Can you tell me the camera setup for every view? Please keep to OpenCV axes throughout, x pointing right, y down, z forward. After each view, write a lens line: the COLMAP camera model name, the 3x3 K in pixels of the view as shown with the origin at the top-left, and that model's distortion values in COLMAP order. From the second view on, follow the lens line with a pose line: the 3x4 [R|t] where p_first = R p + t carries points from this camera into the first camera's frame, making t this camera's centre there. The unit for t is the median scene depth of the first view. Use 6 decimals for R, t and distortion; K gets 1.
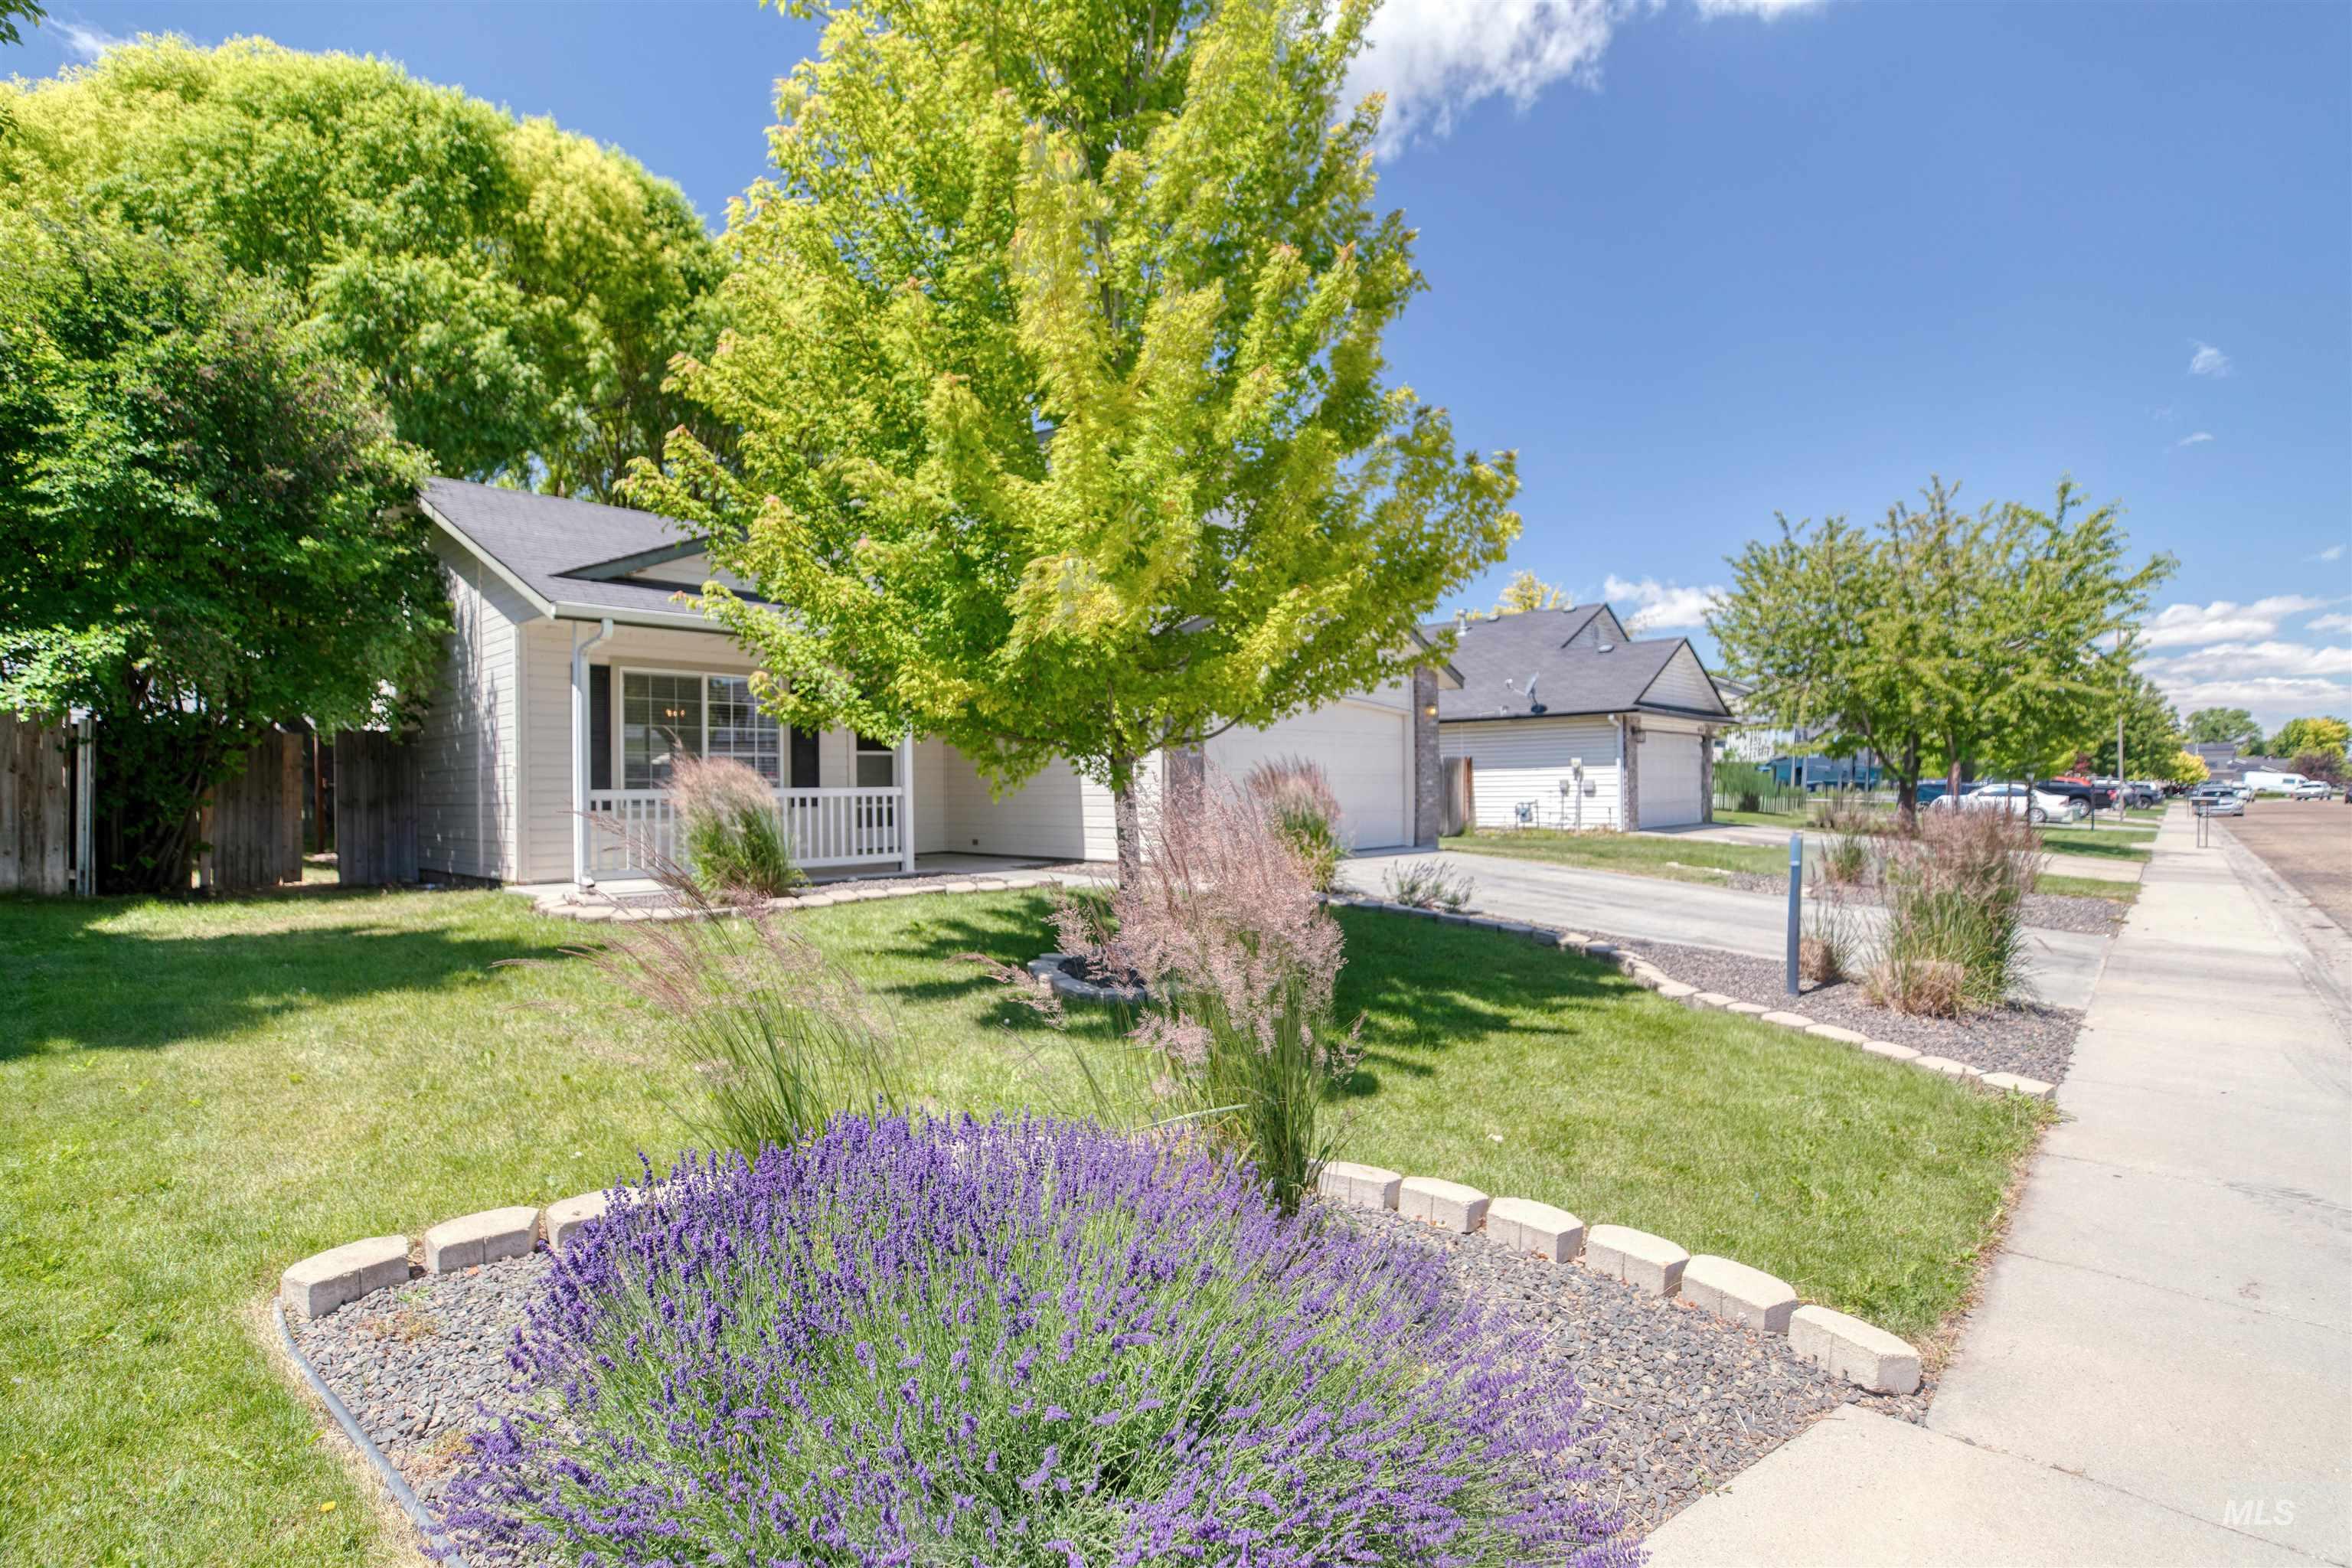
lens RADIAL K [[1104.1, 0, 1180.7], [0, 1104.1, 778.7], [0, 0, 1]] dist [0.004599, -0.002801]
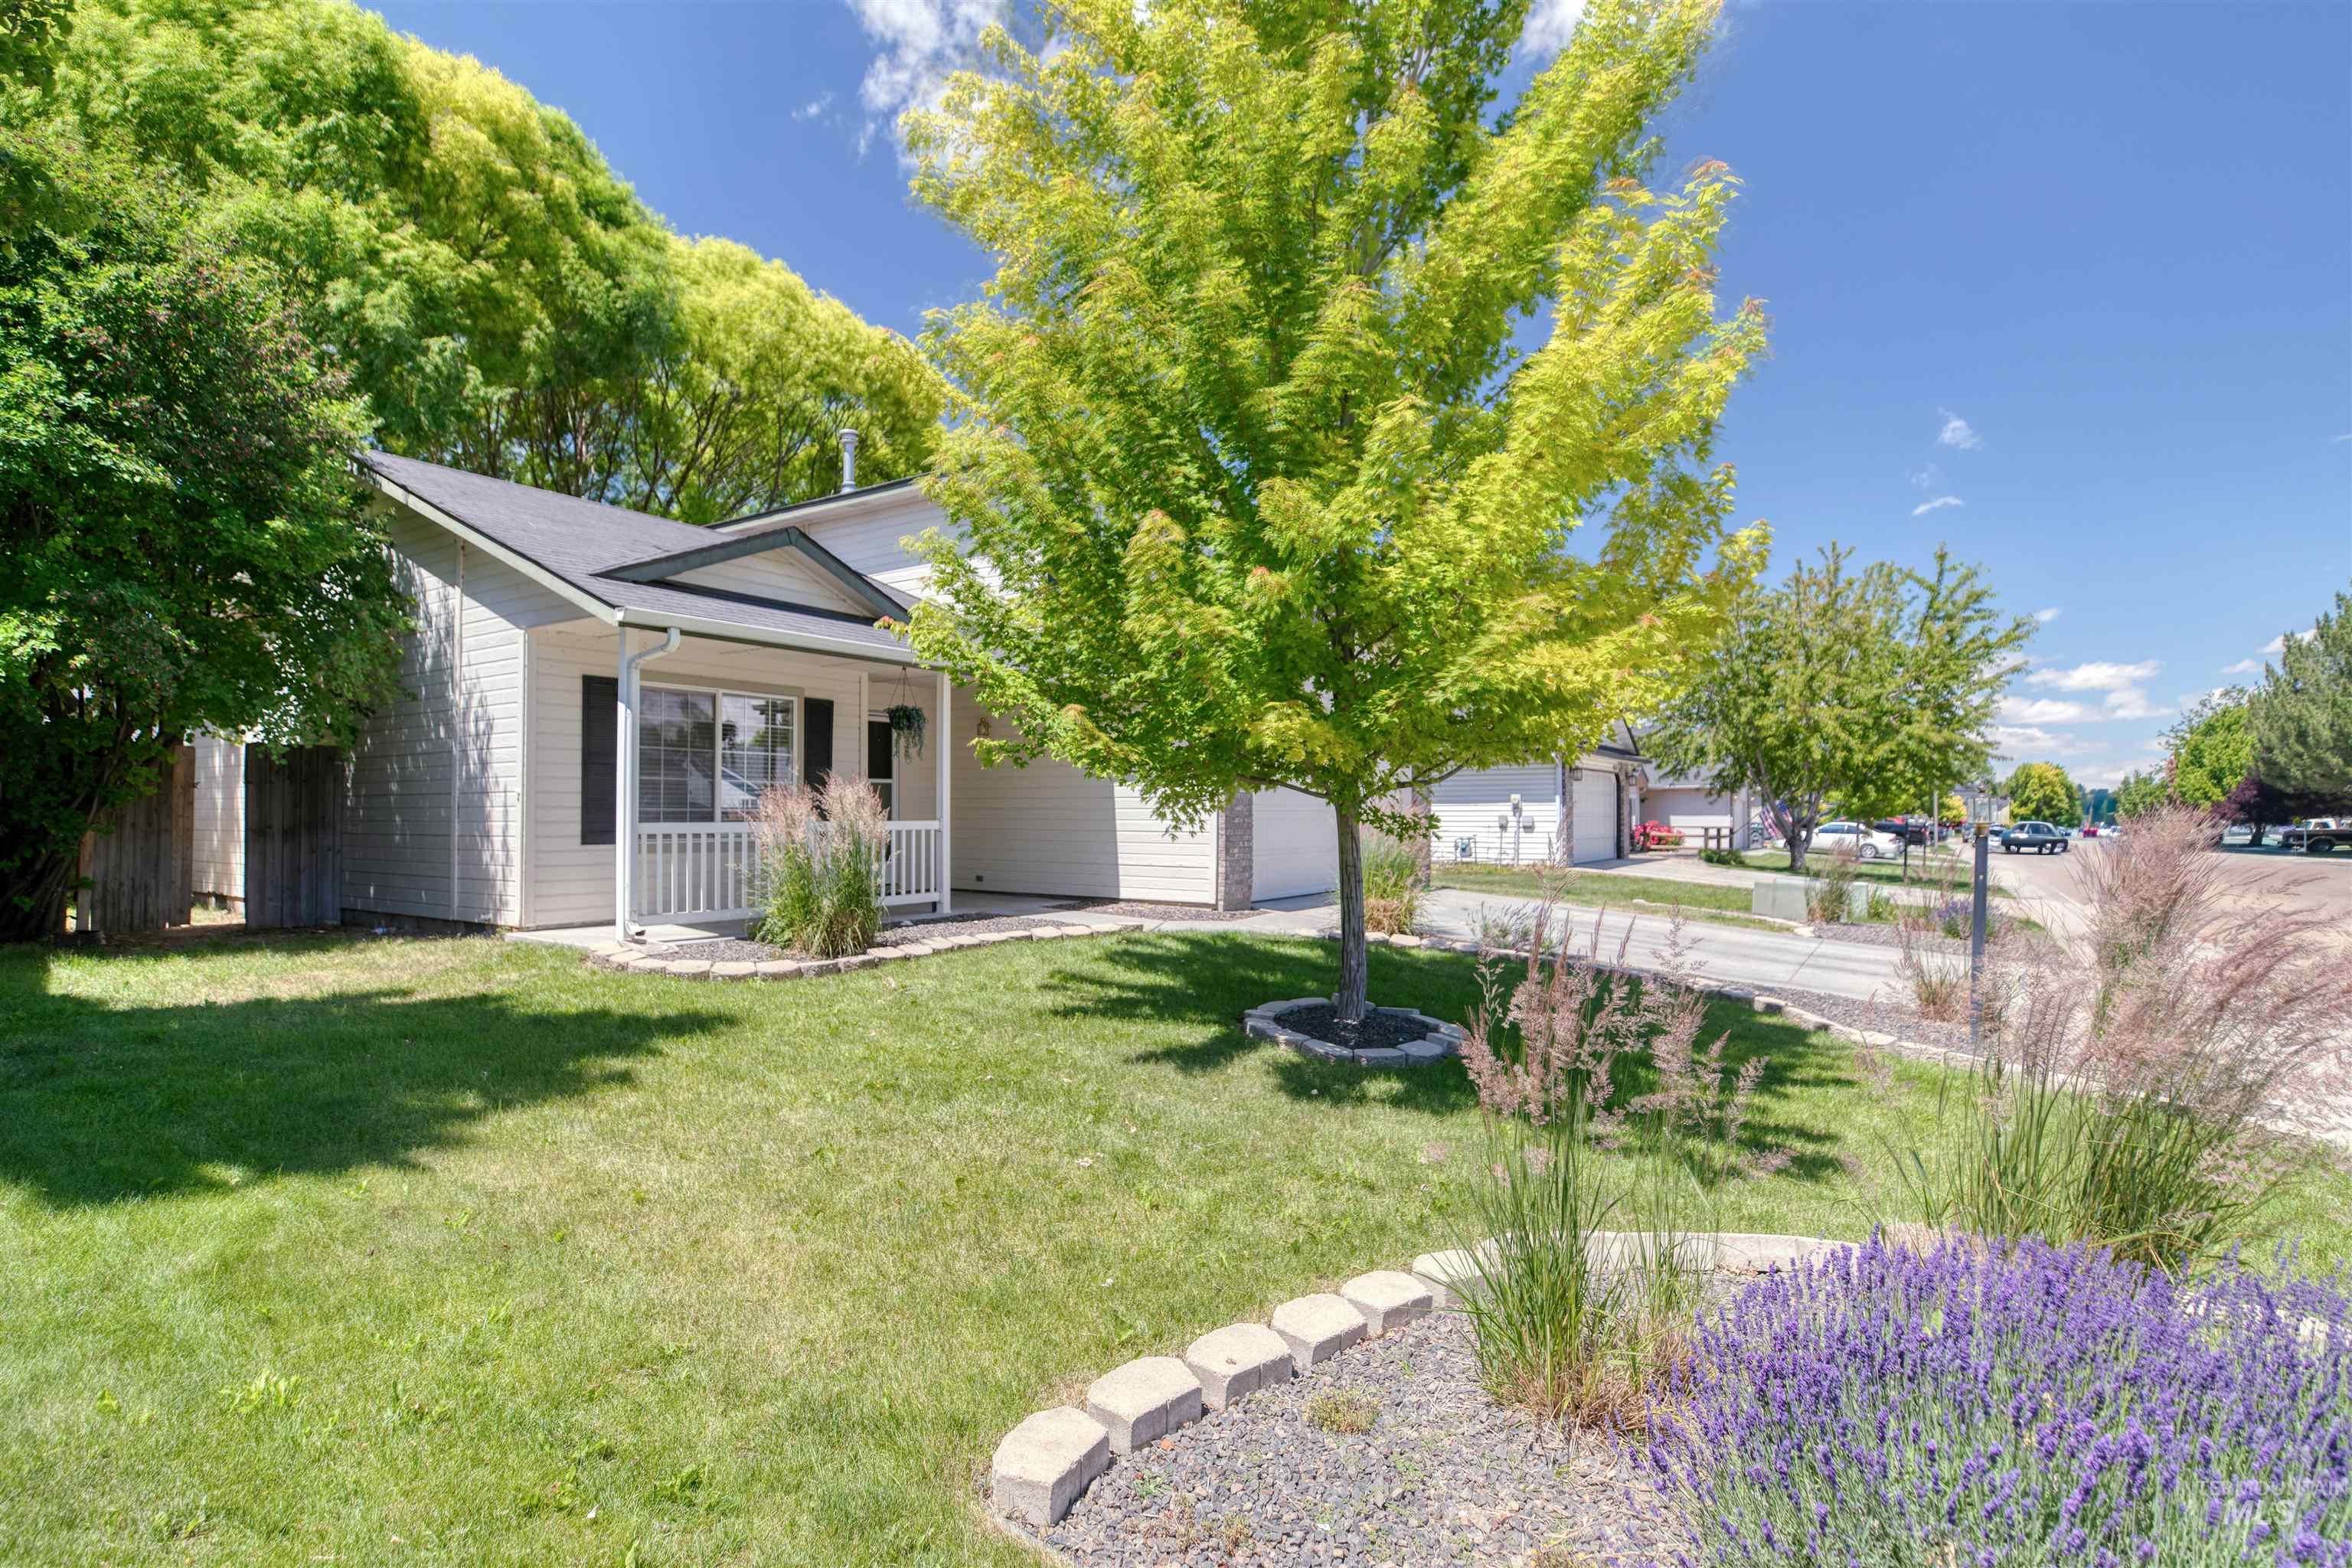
lens RADIAL K [[1128.2, 0, 1178.0], [0, 1128.2, 786.7], [0, 0, 1]] dist [-0.010791, 0.004451]
pose [[0.987825, 0.016538, 0.154687, -0.205295], [-0.014118, 0.999760, -0.016728, -0.007622], [-0.154927, 0.014340, 0.987822, 0.045905]]
